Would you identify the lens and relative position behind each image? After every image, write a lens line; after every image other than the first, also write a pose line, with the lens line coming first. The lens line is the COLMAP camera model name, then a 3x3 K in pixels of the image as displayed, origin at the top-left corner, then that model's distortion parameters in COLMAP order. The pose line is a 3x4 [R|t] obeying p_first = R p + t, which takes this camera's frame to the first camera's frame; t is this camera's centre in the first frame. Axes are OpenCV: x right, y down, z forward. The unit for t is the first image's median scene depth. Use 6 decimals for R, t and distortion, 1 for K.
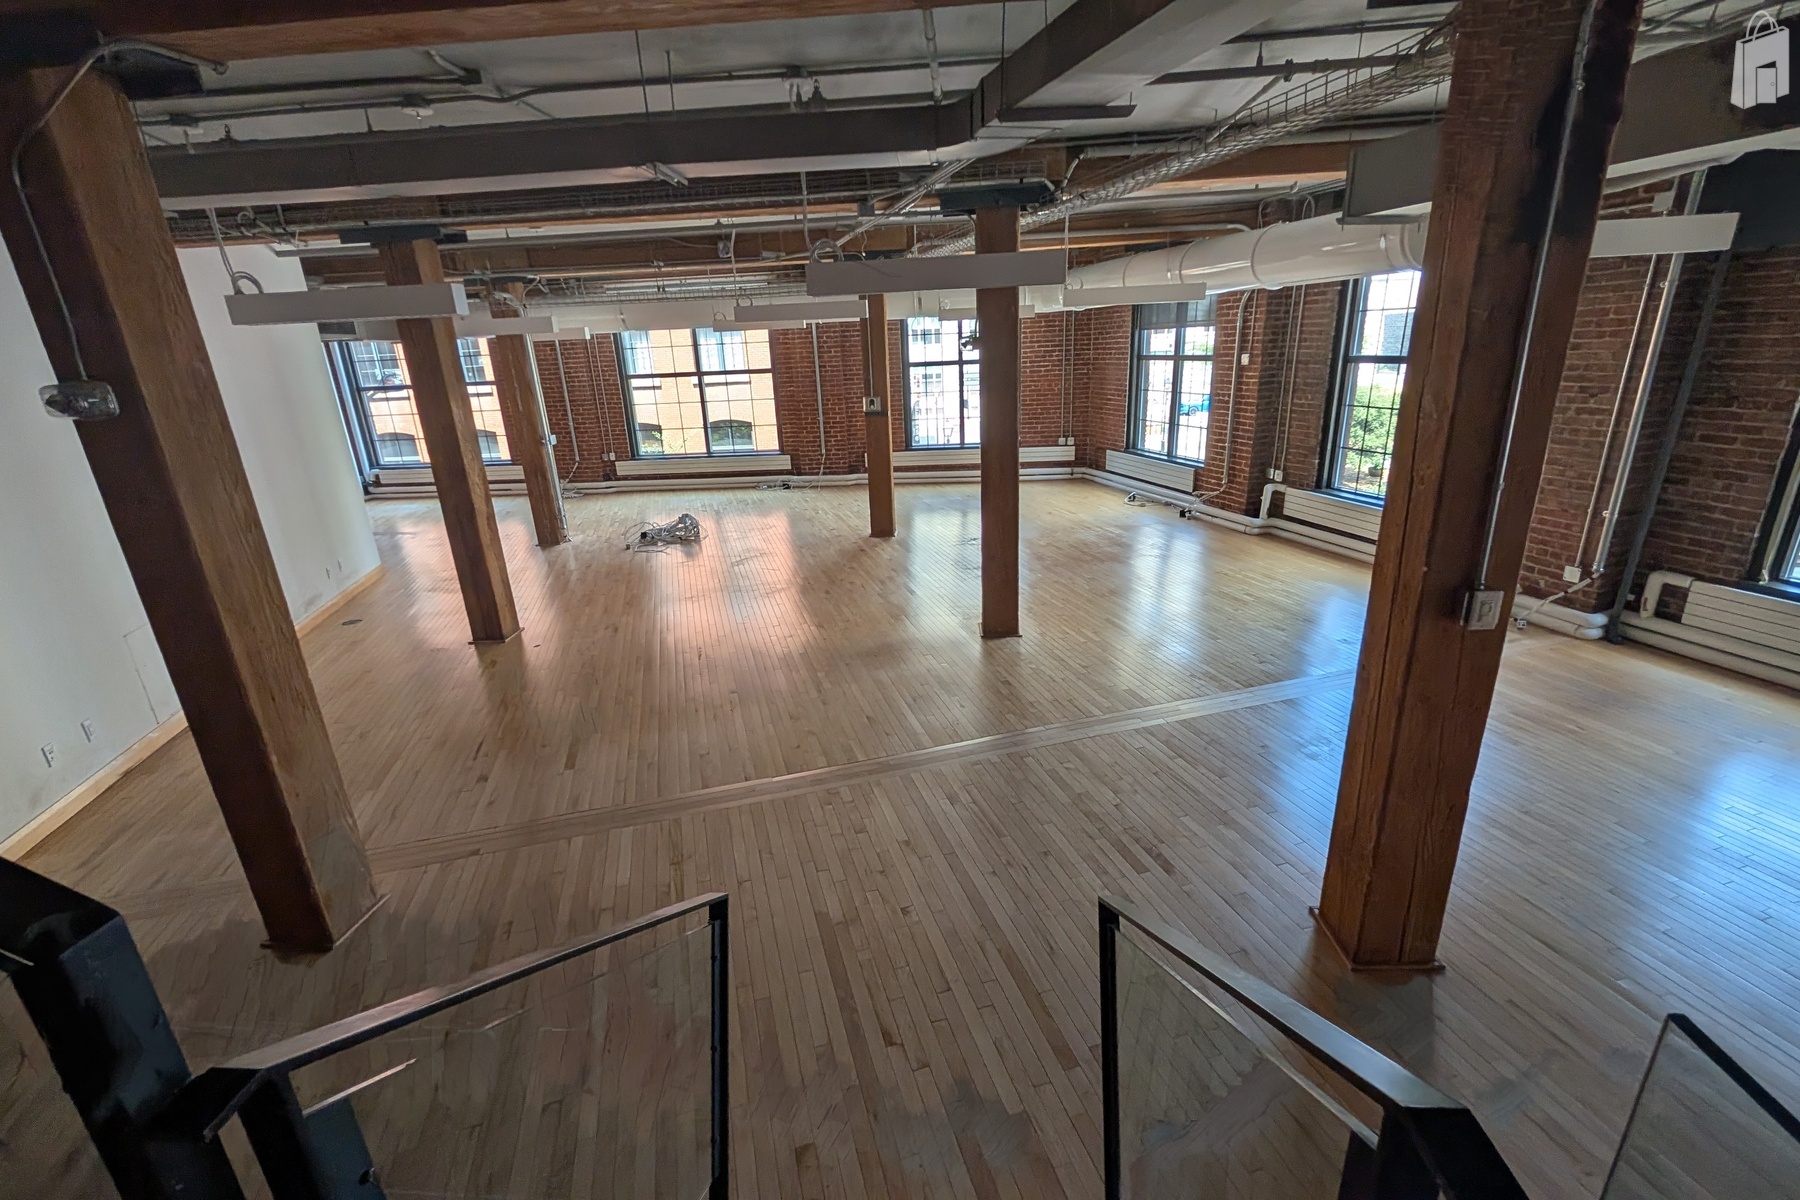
lens RADIAL K [[775.6, 0, 904.4], [0, 775.6, 604.5], [0, 0, 1]] dist [0.001199, -0.000018]
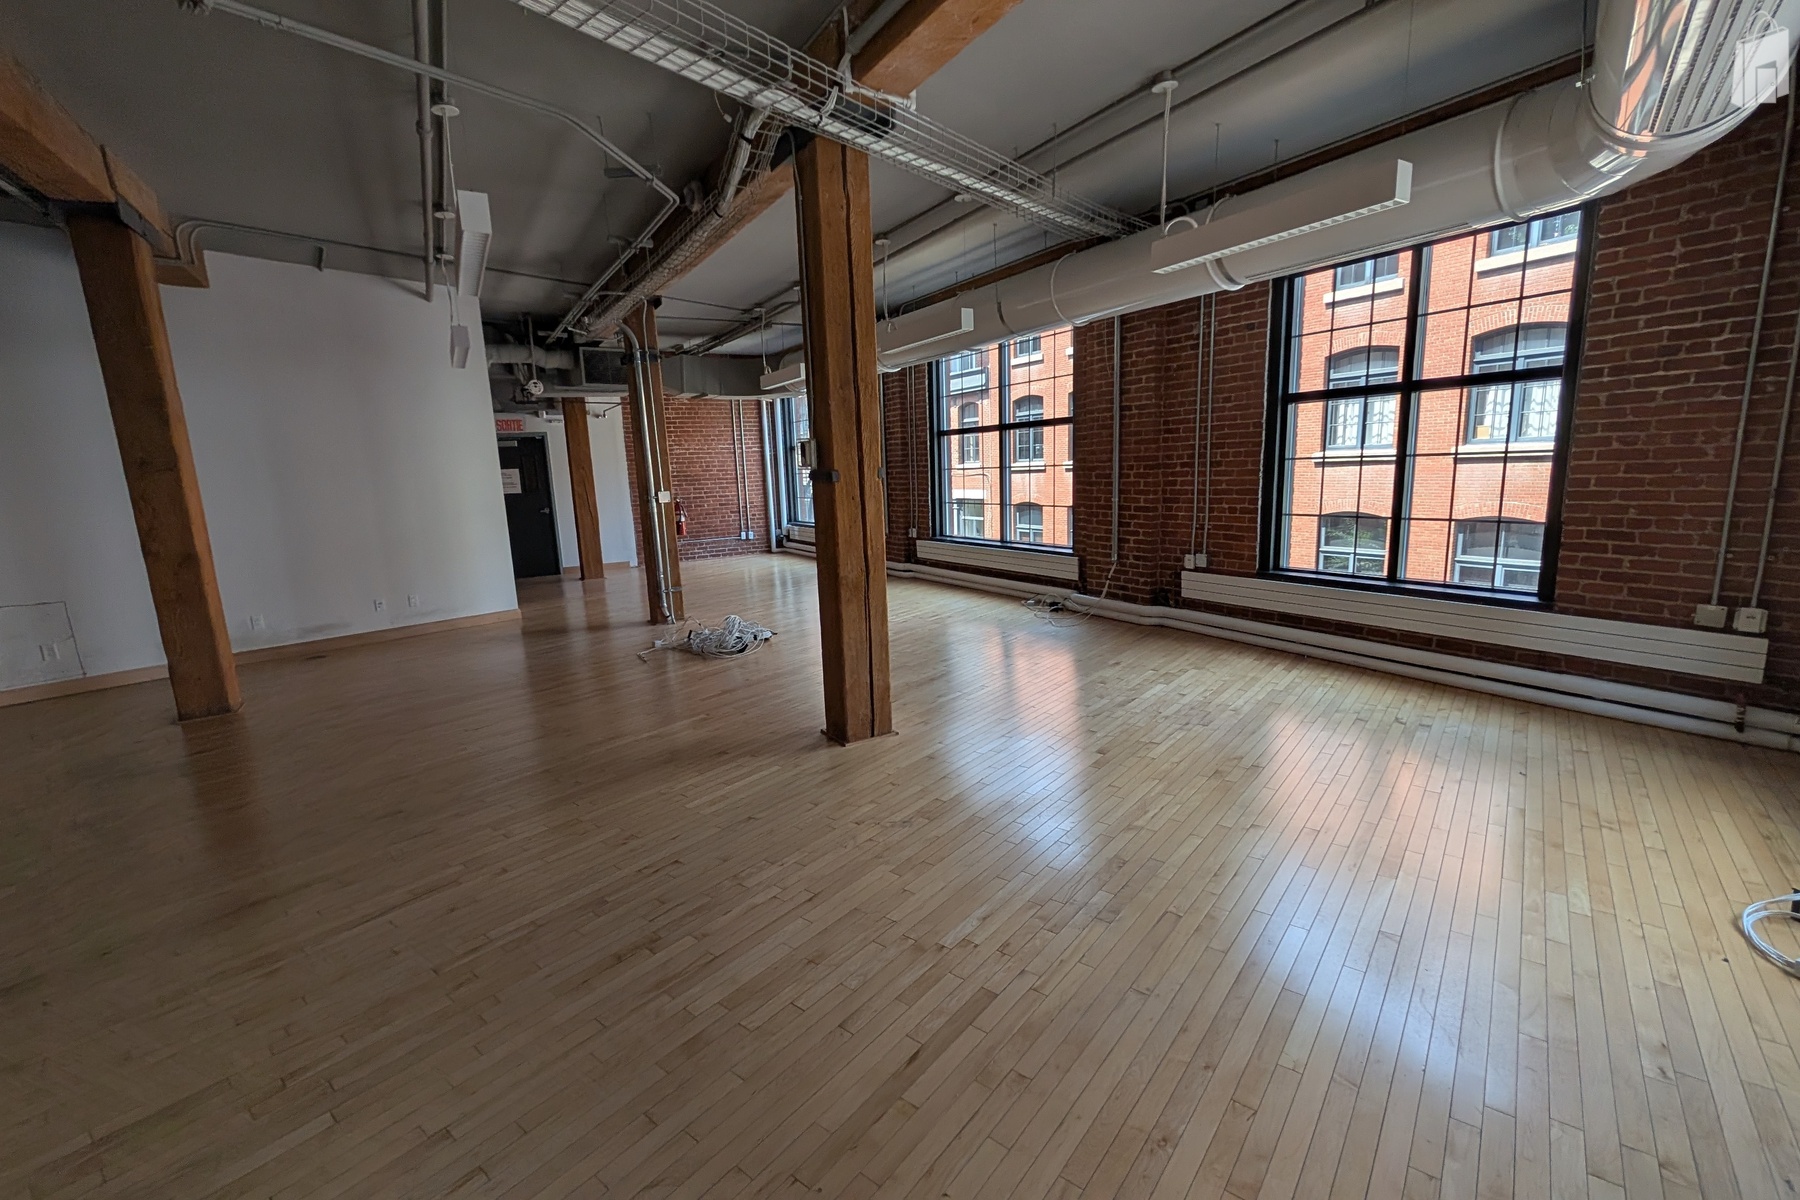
lens RADIAL K [[775.6, 0, 904.4], [0, 775.6, 604.5], [0, 0, 1]] dist [0.001199, -0.000018]
pose [[0.570483, 0.166284, -0.804300, 0.258406], [-0.251206, 0.967686, 0.021885, -0.136223], [0.781950, 0.189560, 0.593820, 0.543201]]
